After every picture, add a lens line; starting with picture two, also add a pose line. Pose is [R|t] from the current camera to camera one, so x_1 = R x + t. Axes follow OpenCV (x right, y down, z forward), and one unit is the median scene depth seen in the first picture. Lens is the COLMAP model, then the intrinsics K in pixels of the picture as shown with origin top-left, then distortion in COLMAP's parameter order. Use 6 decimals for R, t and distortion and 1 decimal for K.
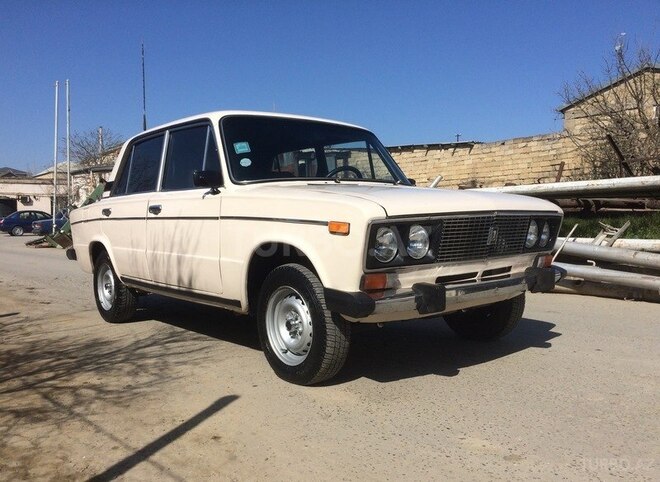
lens RADIAL K [[561.8, 0, 330.0], [0, 561.8, 241.0], [0, 0, 1]] dist [-0.005586, -0.003080]
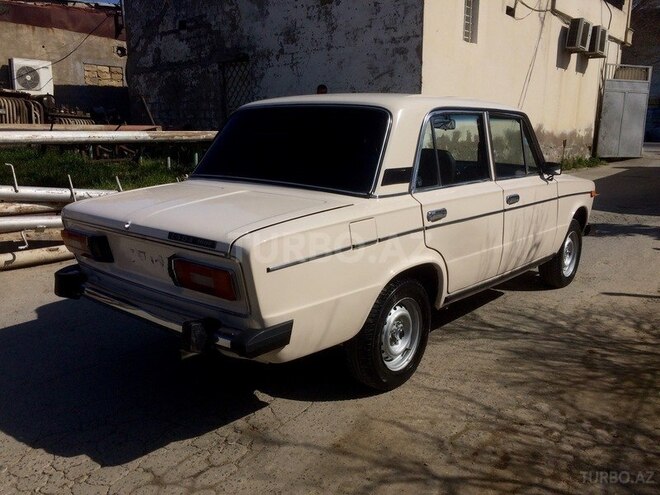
lens RADIAL K [[550.5, 0, 330.0], [0, 550.5, 247.5], [0, 0, 1]] dist [0.007678, -0.003572]
pose [[-0.125735, -0.193228, 0.973064, -1.517982], [0.038168, 0.979180, 0.199374, -0.220231], [-0.991329, 0.062208, -0.115742, 1.784265]]
